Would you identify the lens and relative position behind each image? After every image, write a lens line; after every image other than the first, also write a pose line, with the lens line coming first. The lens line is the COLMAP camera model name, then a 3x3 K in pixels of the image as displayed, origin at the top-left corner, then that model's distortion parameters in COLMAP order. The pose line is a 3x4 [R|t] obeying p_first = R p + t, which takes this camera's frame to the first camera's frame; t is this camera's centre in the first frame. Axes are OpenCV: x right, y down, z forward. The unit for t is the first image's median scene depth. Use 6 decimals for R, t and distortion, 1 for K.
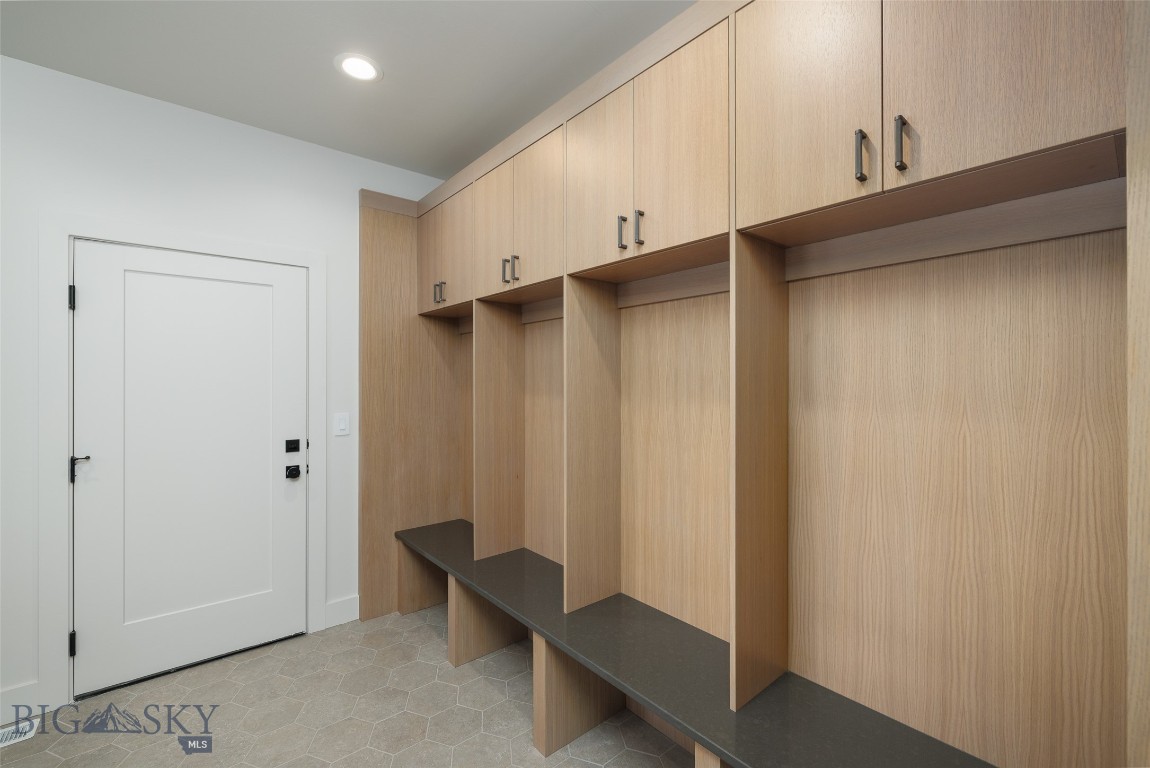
lens RADIAL K [[484.6, 0, 567.3], [0, 484.6, 377.6], [0, 0, 1]] dist [0.000551, 0.000314]
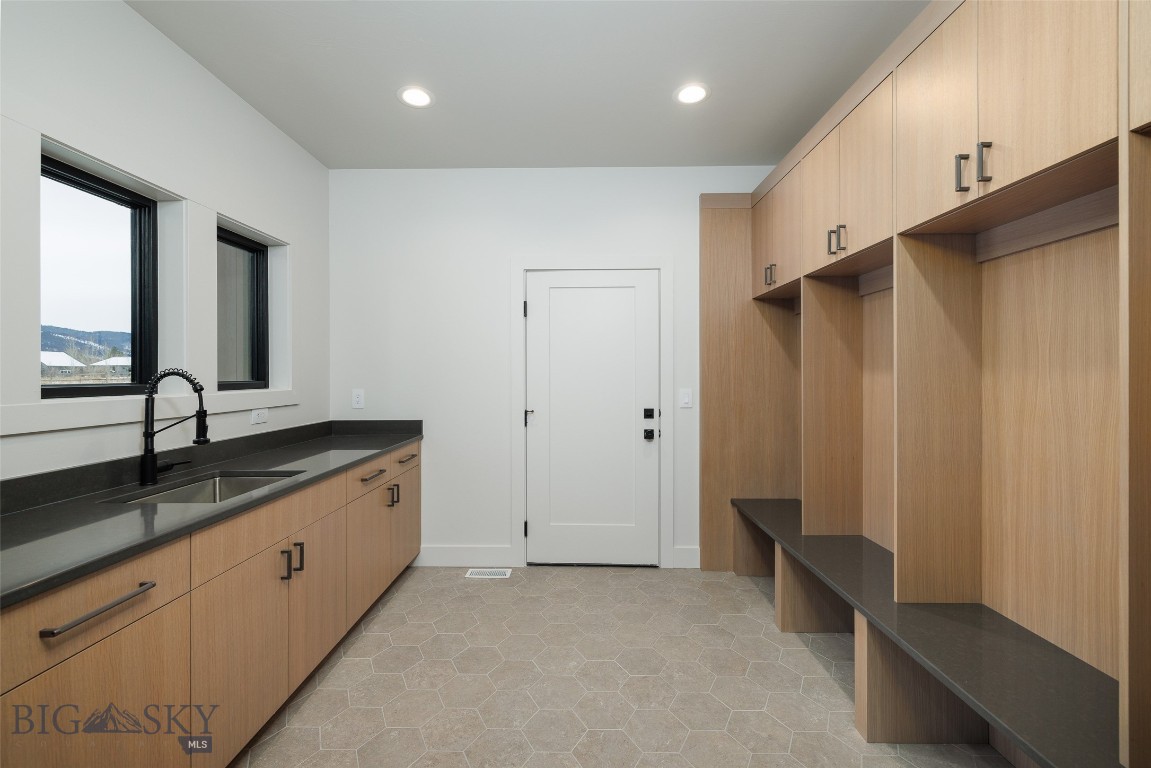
lens RADIAL K [[485.0, 0, 567.8], [0, 485.0, 377.6], [0, 0, 1]] dist [0.000551, 0.000314]
pose [[0.751976, 0.004255, -0.659177, 0.114881], [0.000702, 0.999973, 0.007256, 0.044284], [0.659190, -0.005919, 0.751953, -0.089363]]
